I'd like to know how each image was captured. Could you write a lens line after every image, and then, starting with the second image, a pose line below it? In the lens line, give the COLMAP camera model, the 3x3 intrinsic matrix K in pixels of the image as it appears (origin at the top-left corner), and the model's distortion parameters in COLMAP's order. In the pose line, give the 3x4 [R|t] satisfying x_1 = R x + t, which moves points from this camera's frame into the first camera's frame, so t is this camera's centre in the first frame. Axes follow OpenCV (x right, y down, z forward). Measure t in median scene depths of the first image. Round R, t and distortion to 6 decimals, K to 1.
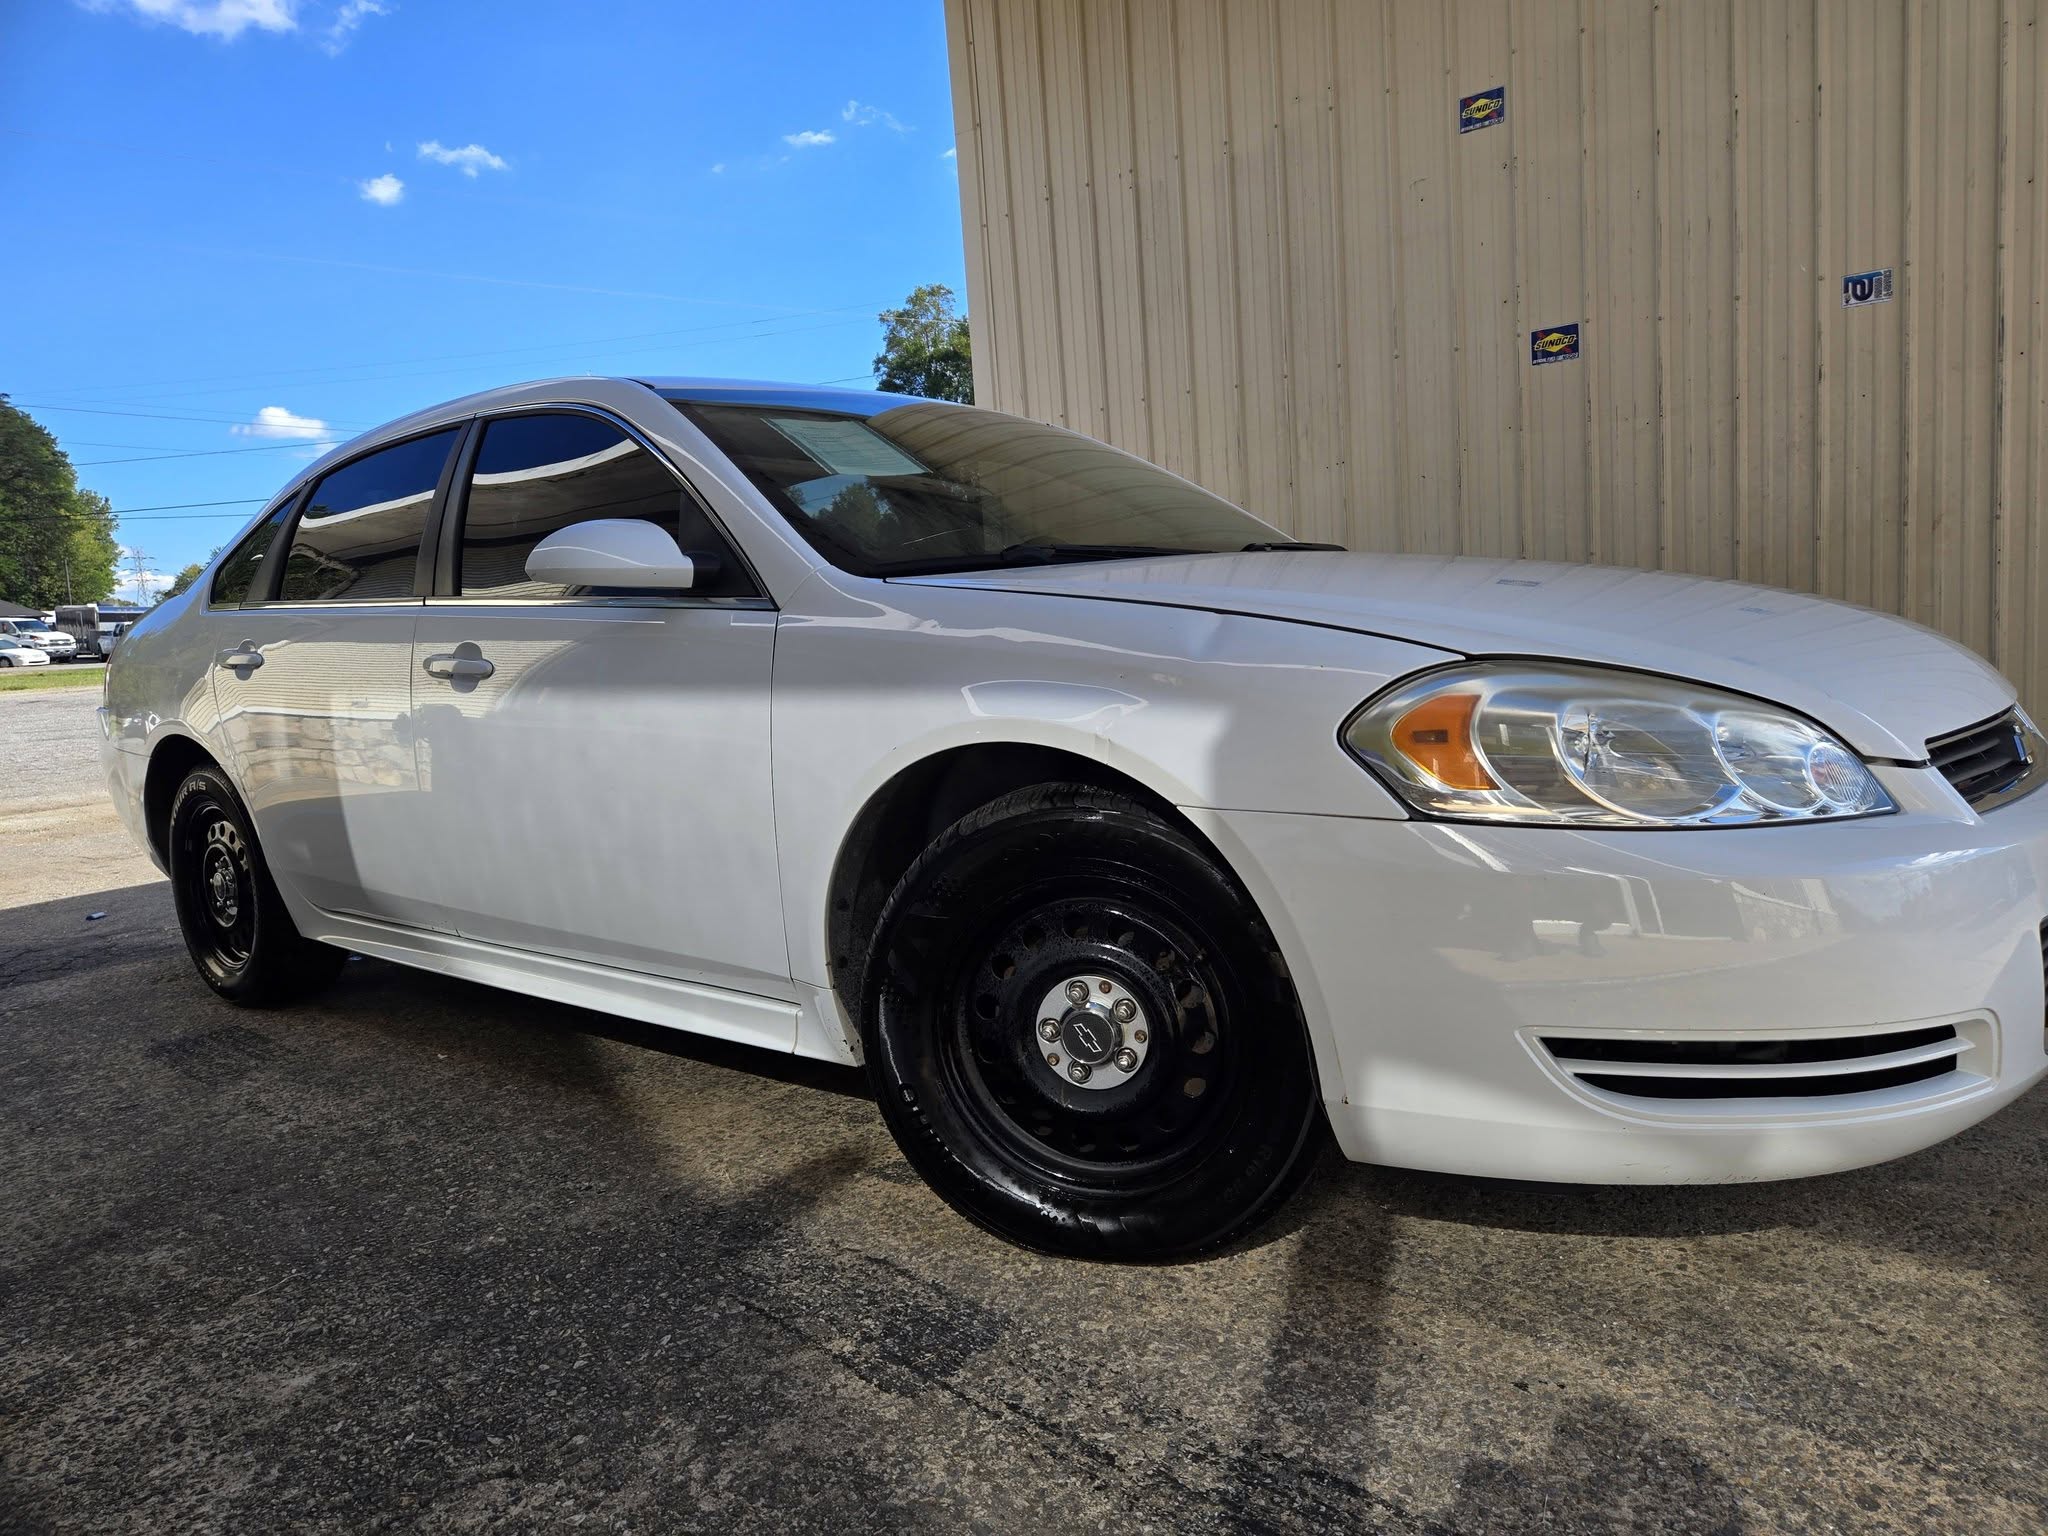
lens RADIAL K [[1357.4, 0, 1044.2], [0, 1357.4, 778.3], [0, 0, 1]] dist [0.071944, -0.060091]
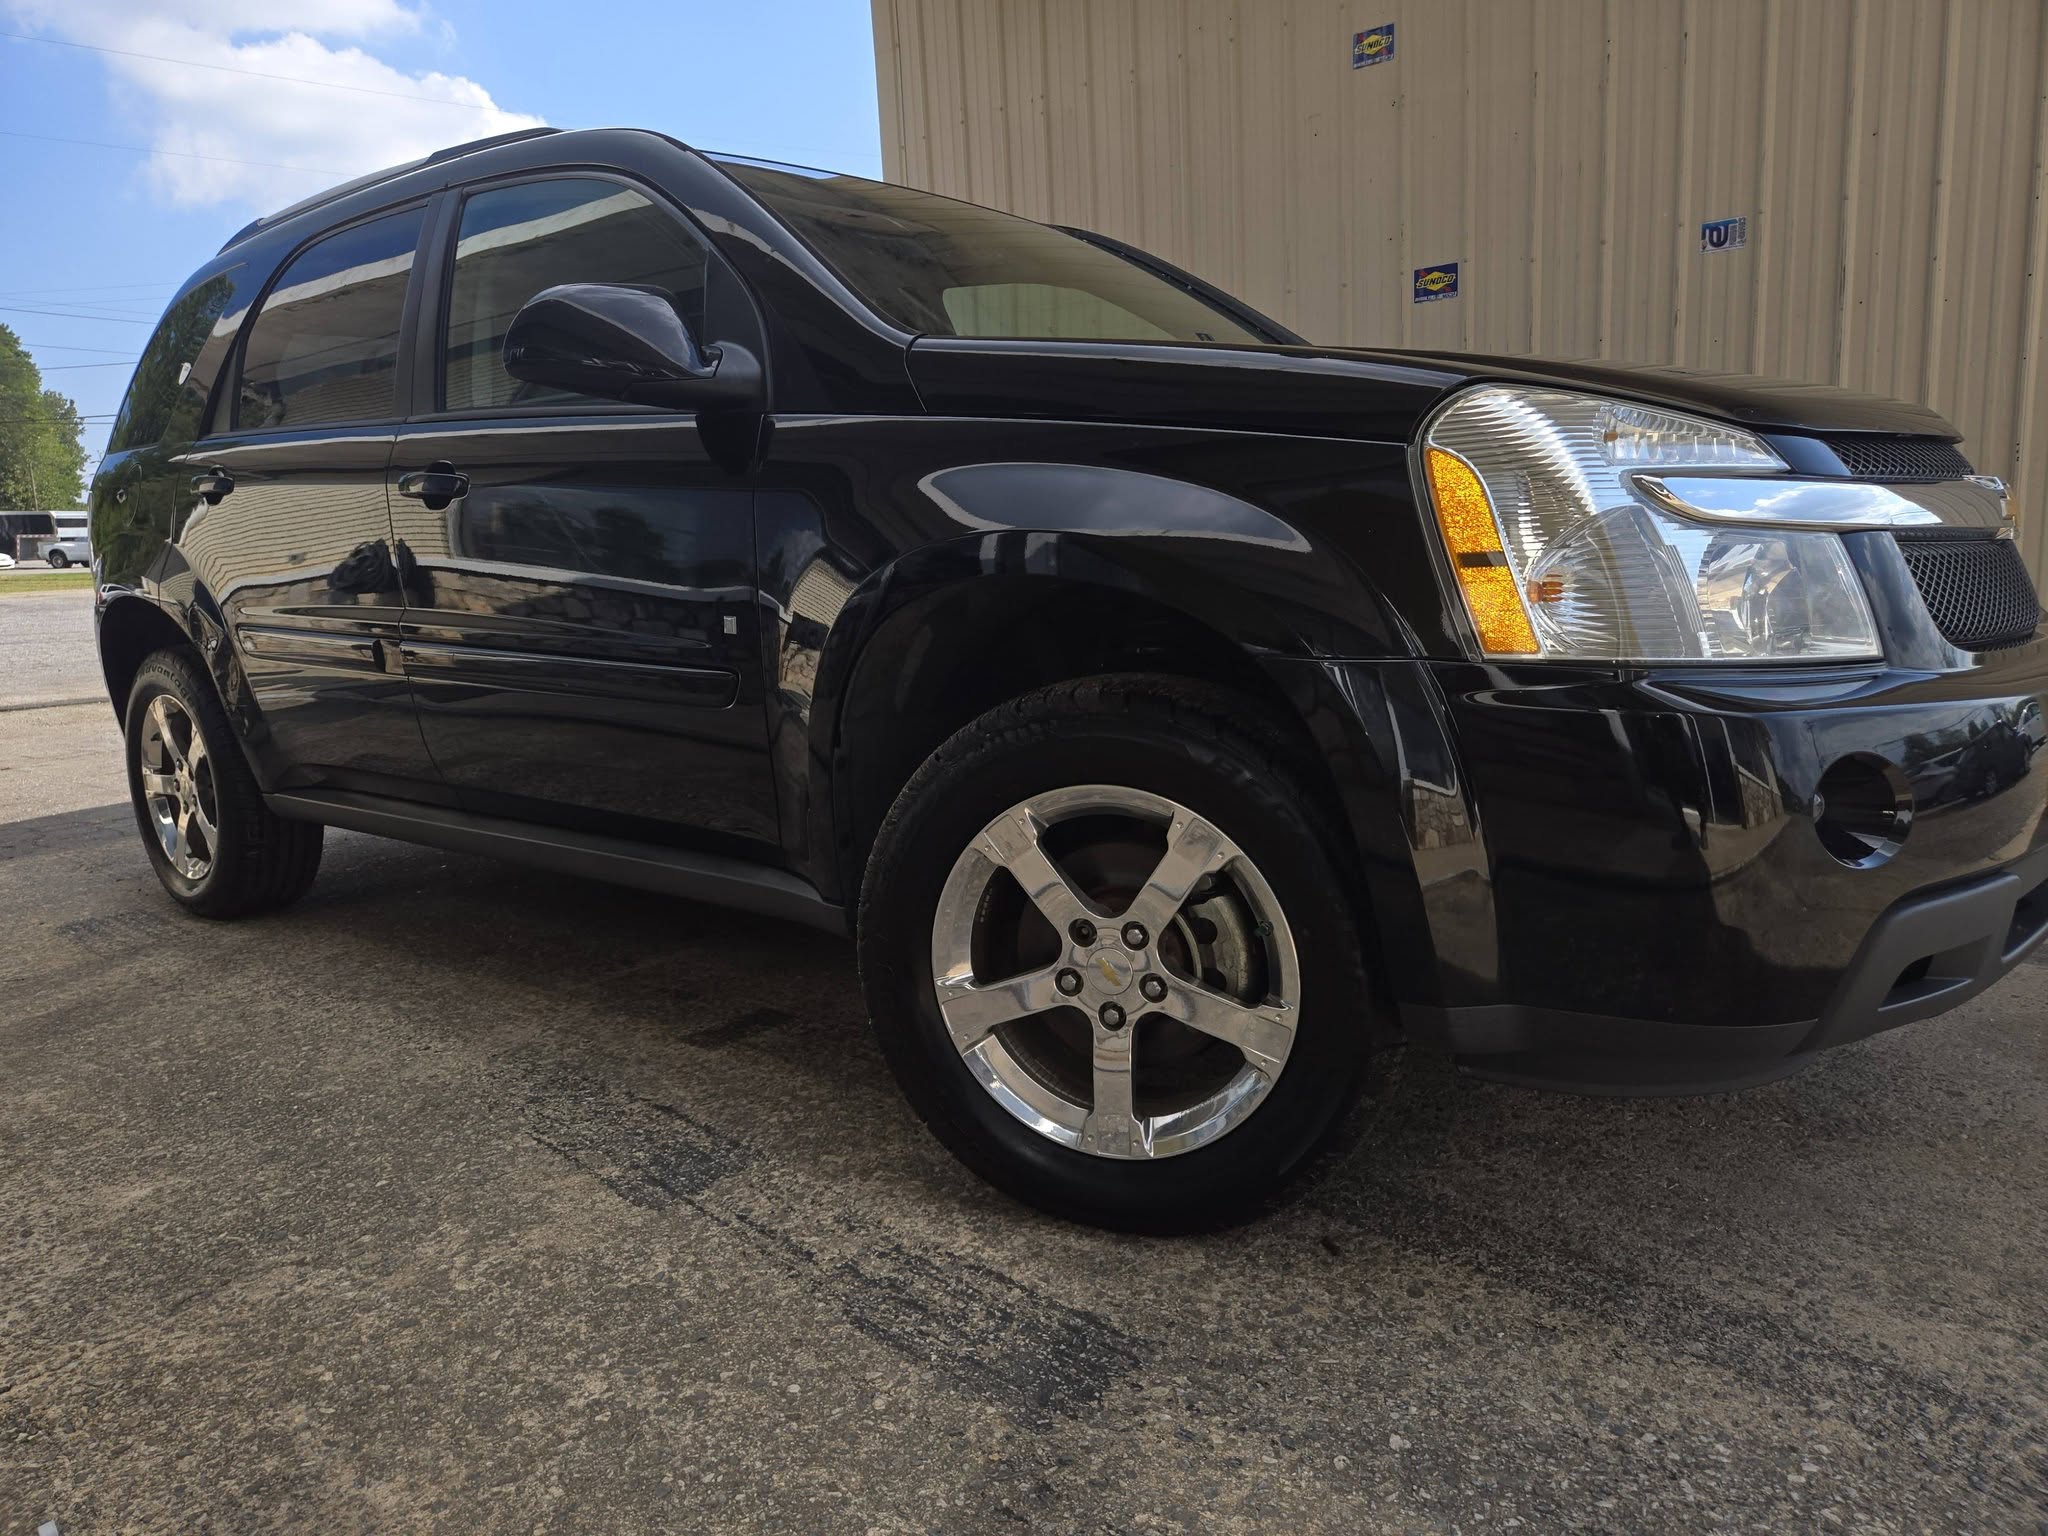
lens RADIAL K [[1361.0, 0, 1021.0], [0, 1361.0, 778.4], [0, 0, 1]] dist [0.073230, -0.063834]
pose [[0.999799, 0.019927, 0.002290, 0.180186], [-0.020021, 0.998375, 0.053353, 0.014821], [-0.001223, -0.053388, 0.998573, -0.130010]]
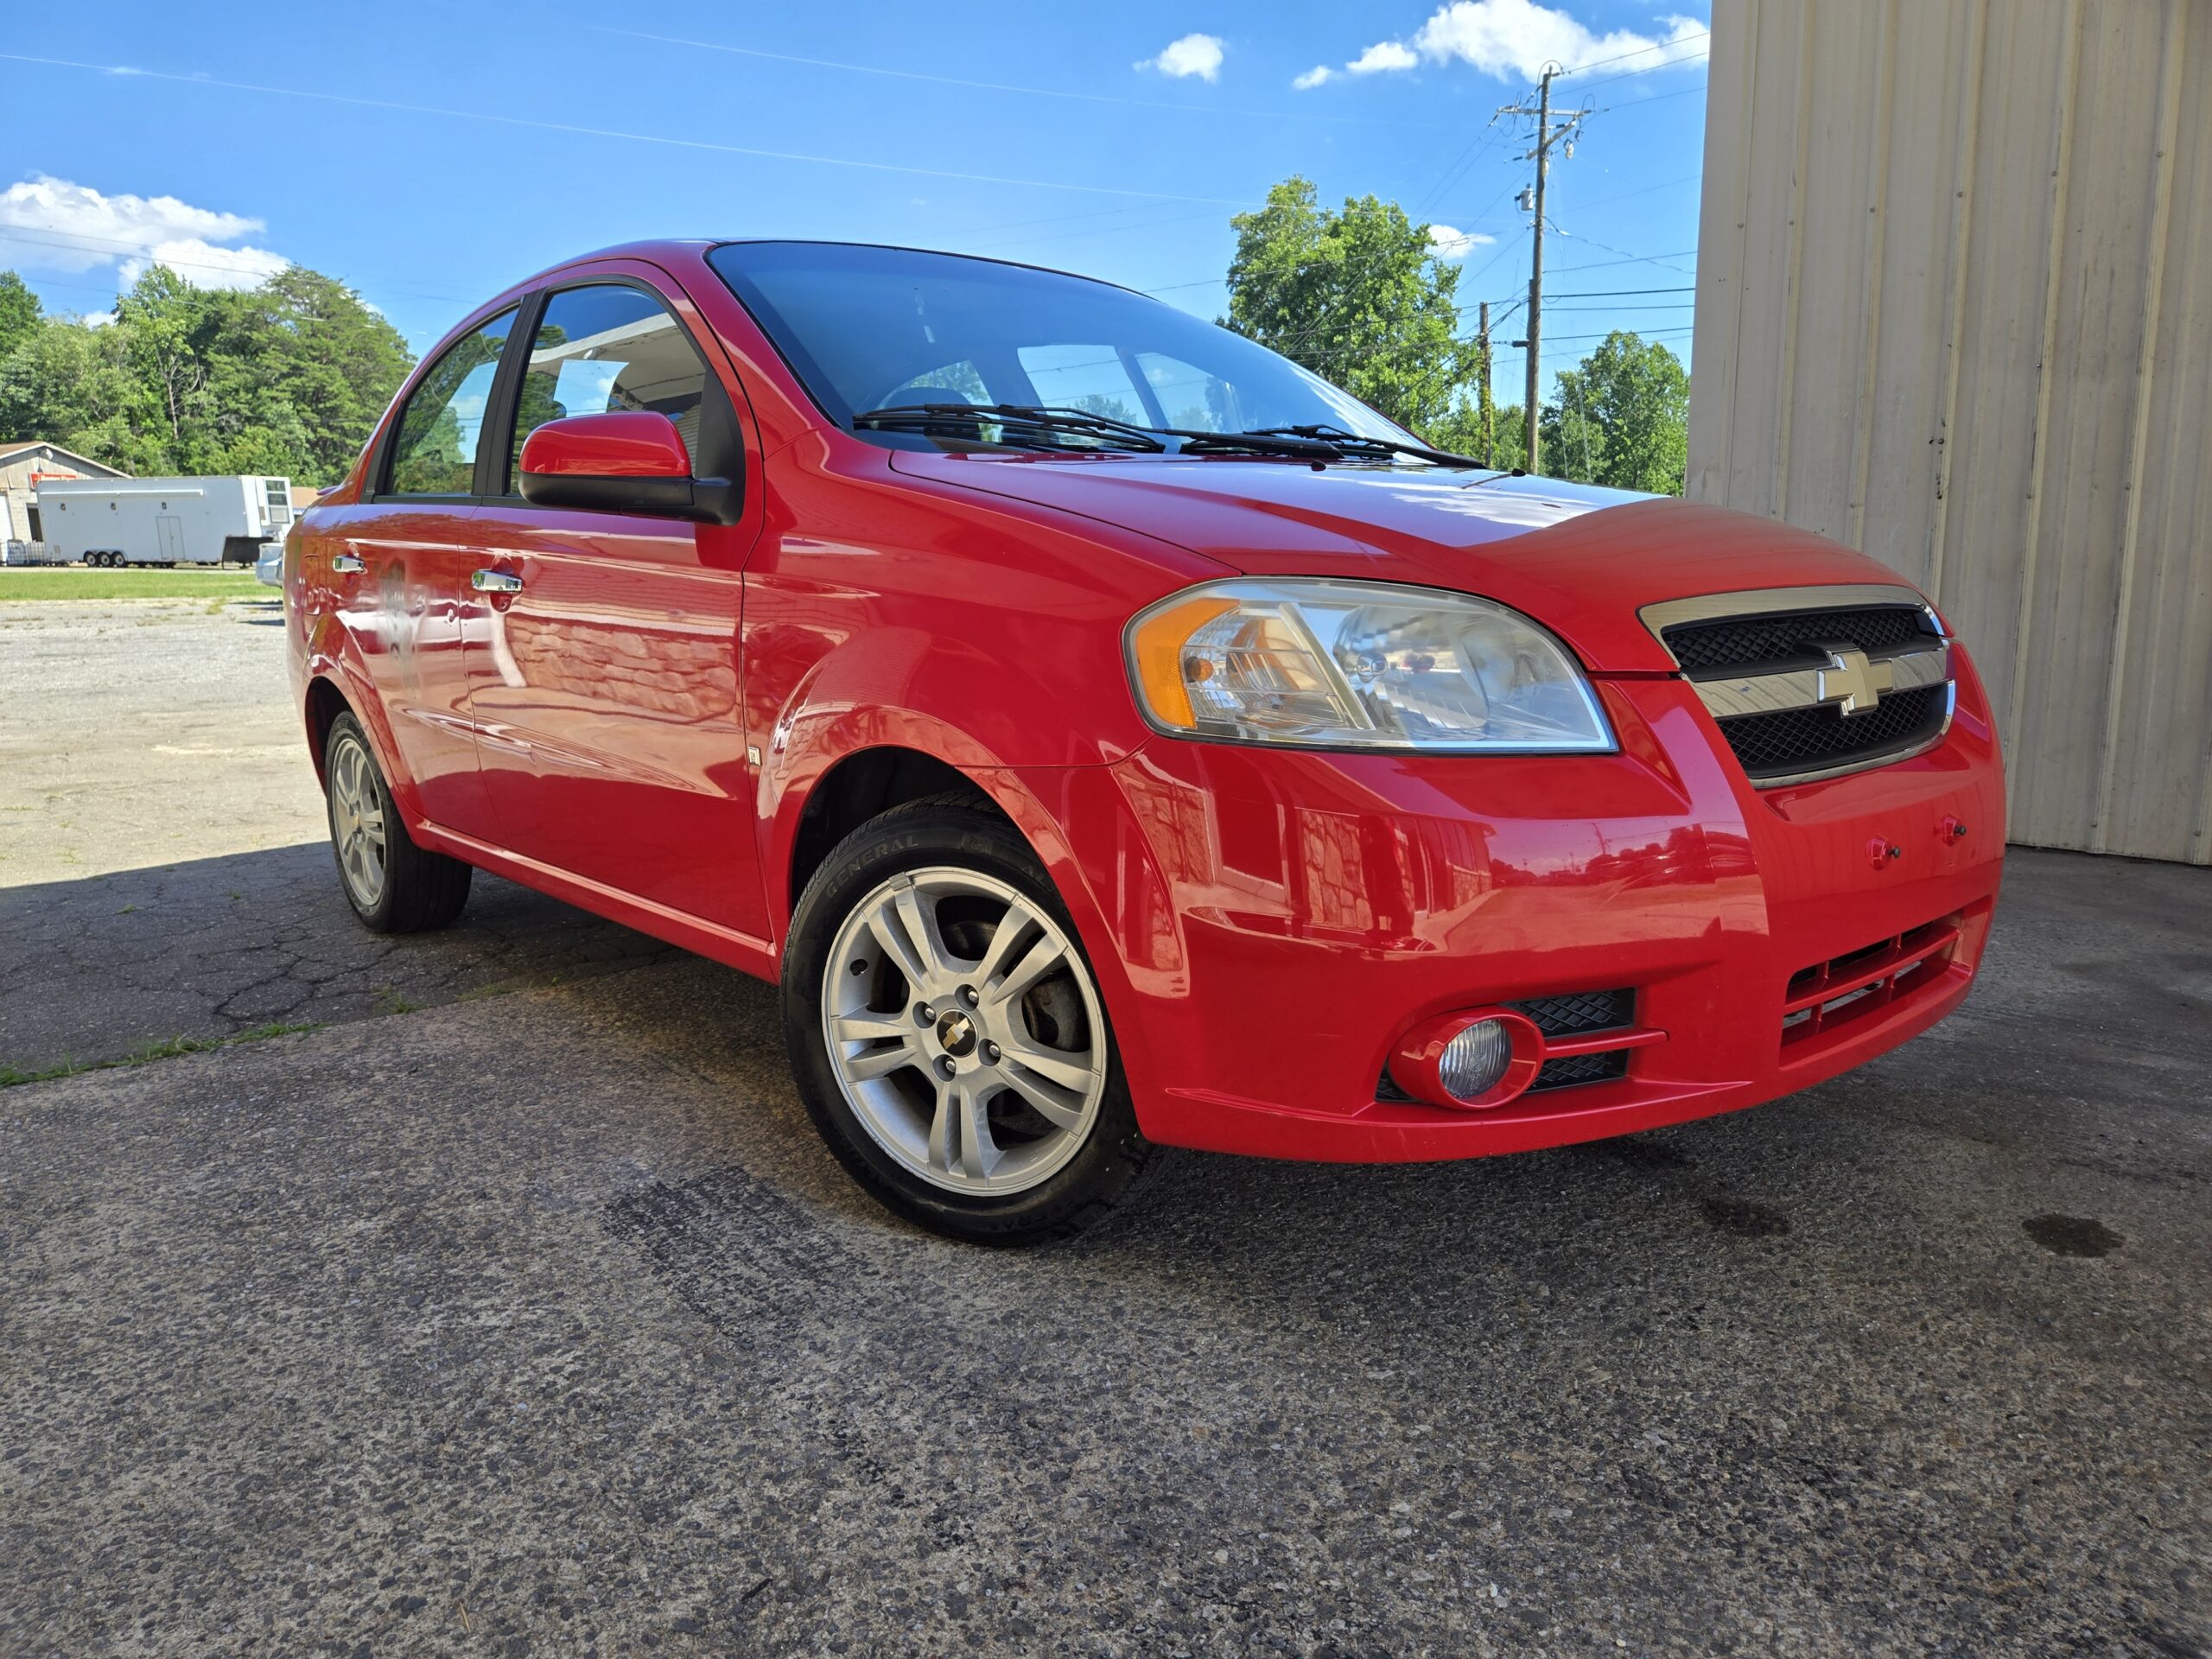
lens RADIAL K [[1469.8, 0, 1105.7], [0, 1469.8, 880.0], [0, 0, 1]] dist [0.079498, -0.074076]
pose [[0.981529, 0.083010, -0.172364, -0.665778], [-0.066660, 0.992894, 0.098581, -0.023739], [0.179323, -0.085270, 0.980088, 0.853013]]
